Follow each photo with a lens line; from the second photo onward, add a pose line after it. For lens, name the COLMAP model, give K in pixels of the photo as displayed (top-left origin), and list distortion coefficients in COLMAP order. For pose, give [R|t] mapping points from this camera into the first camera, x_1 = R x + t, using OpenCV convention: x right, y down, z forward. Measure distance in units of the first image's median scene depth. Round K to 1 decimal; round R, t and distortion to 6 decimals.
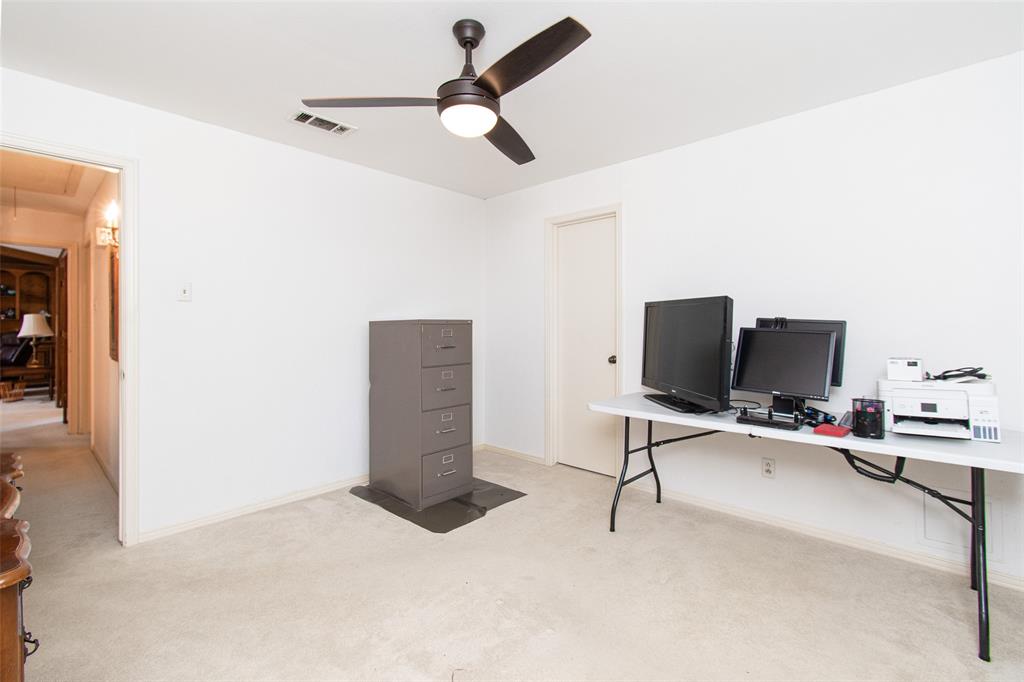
lens RADIAL K [[458.8, 0, 513.2], [0, 458.8, 321.0], [0, 0, 1]] dist [0.001253, -0.000320]
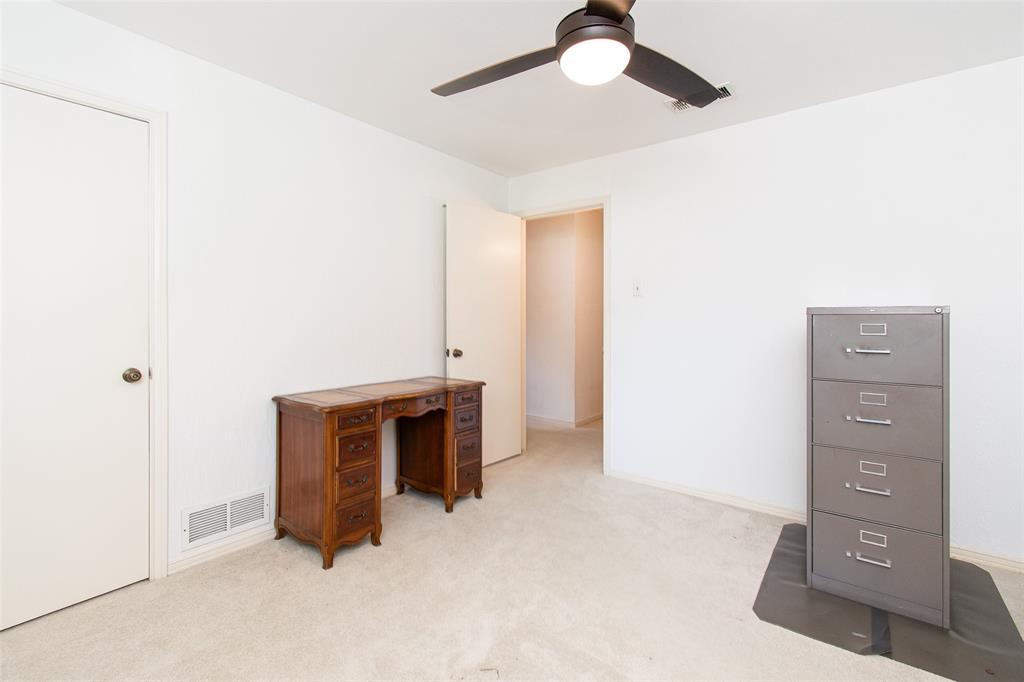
lens RADIAL K [[458.8, 0, 513.2], [0, 458.8, 321.0], [0, 0, 1]] dist [0.001253, -0.000320]
pose [[0.090346, 0.011305, -0.995846, 0.442545], [0.004884, 0.999919, 0.011794, 0.003837], [0.995898, -0.005929, 0.090283, 0.506768]]
